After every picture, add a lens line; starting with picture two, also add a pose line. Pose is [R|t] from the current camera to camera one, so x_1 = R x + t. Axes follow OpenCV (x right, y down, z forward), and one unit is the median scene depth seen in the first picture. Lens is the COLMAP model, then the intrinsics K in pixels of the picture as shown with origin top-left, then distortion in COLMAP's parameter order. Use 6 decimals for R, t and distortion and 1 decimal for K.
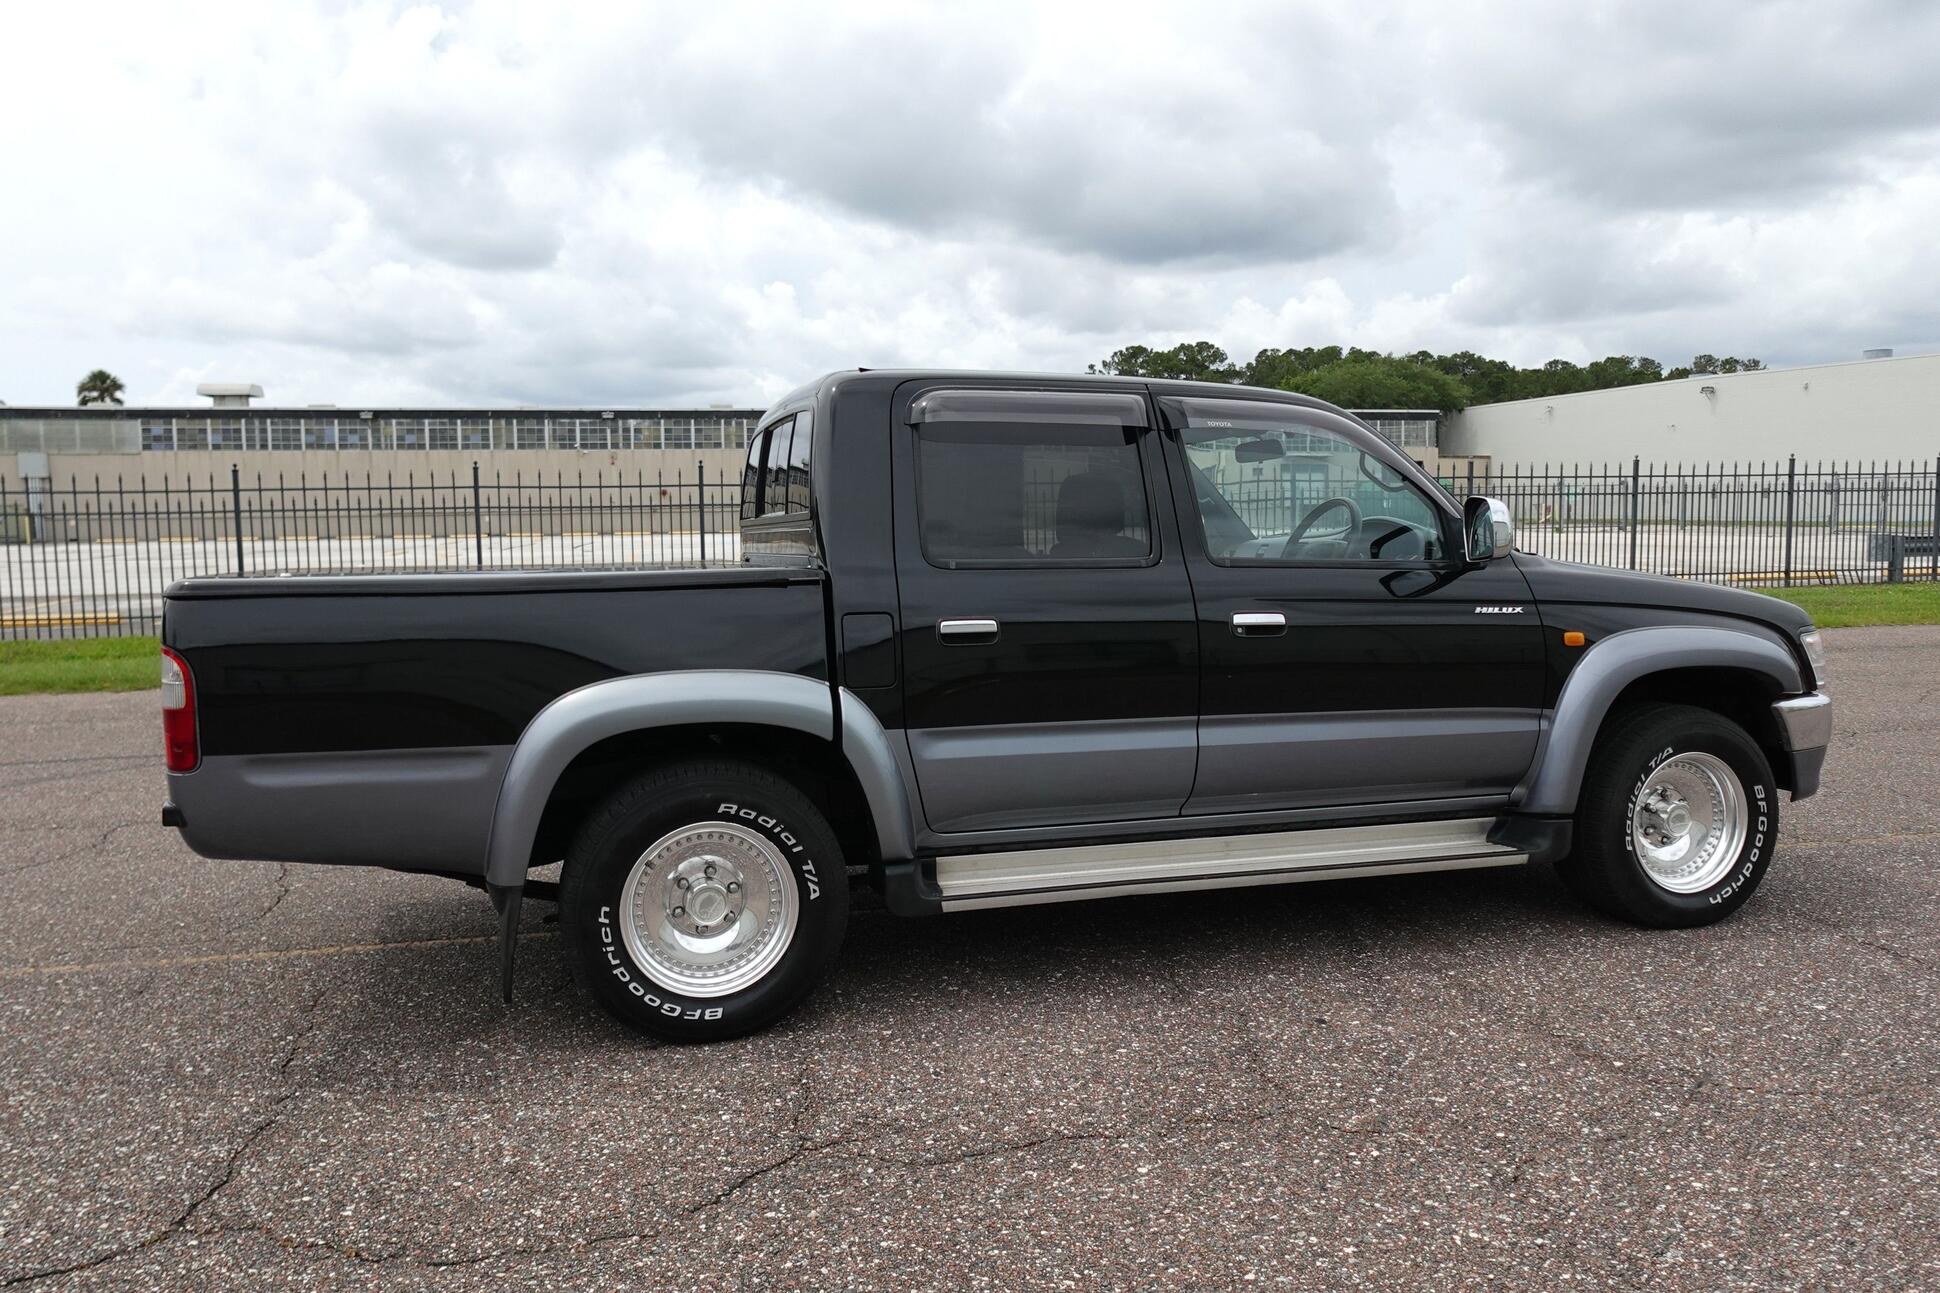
lens RADIAL K [[1358.5, 0, 971.1], [0, 1358.5, 626.3], [0, 0, 1]] dist [-0.003387, 0.004532]
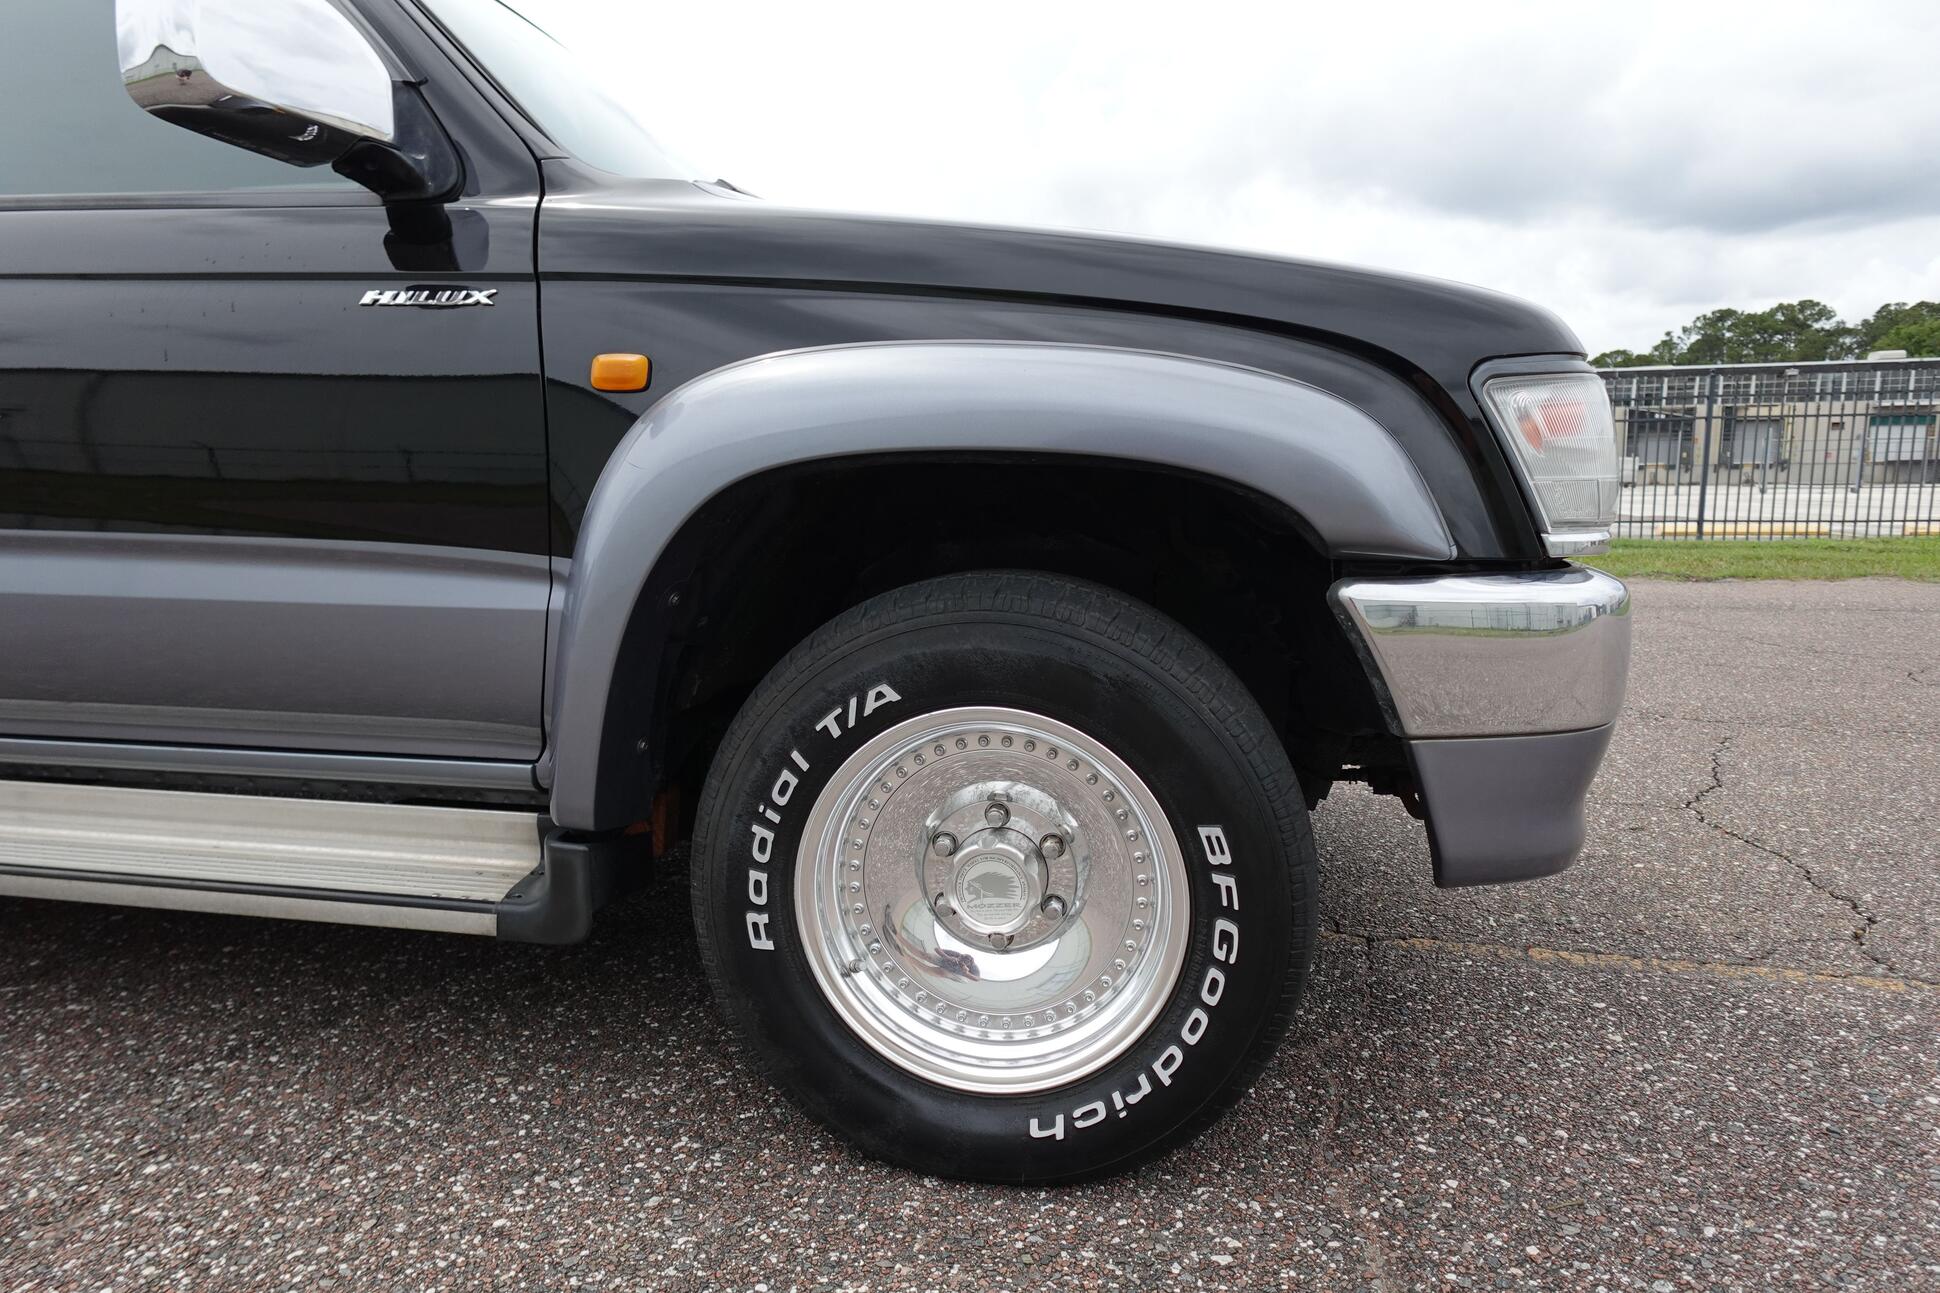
lens RADIAL K [[1107.6, 0, 982.2], [0, 1107.6, 650.6], [0, 0, 1]] dist [-0.000270, 0.002330]
pose [[0.894413, 0.069050, -0.441880, 0.668726], [-0.038436, 0.996222, 0.077876, 0.057673], [0.445587, -0.052669, 0.893688, 0.761514]]
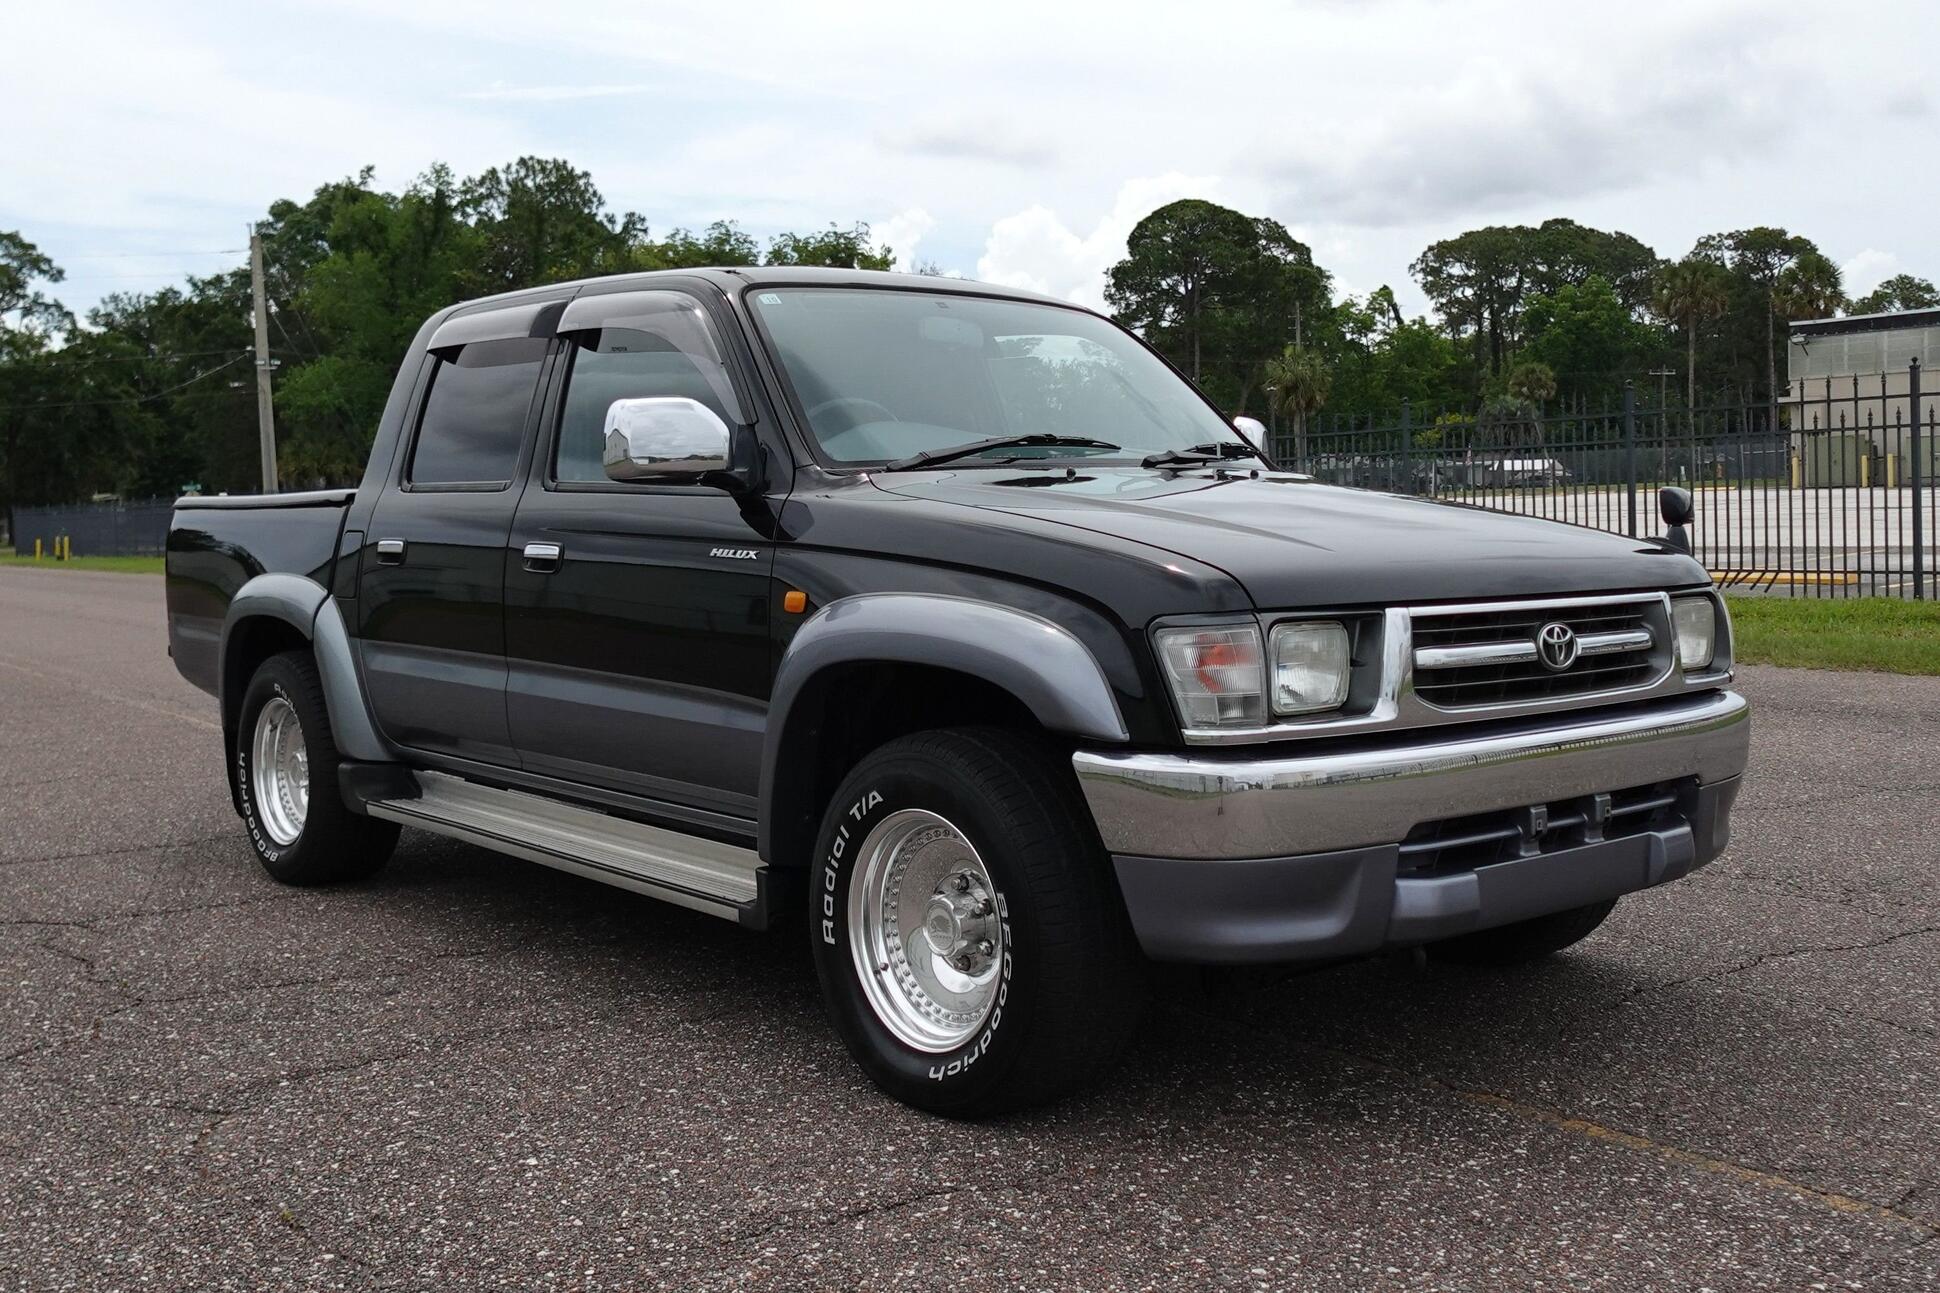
lens RADIAL K [[1968.9, 0, 967.3], [0, 1968.9, 584.9], [0, 0, 1]] dist [-0.001184, 0.006775]
pose [[0.397956, 0.042674, -0.916411, 1.340553], [-0.052806, 0.998327, 0.023557, -0.025384], [0.915883, 0.039018, 0.399544, 0.689172]]
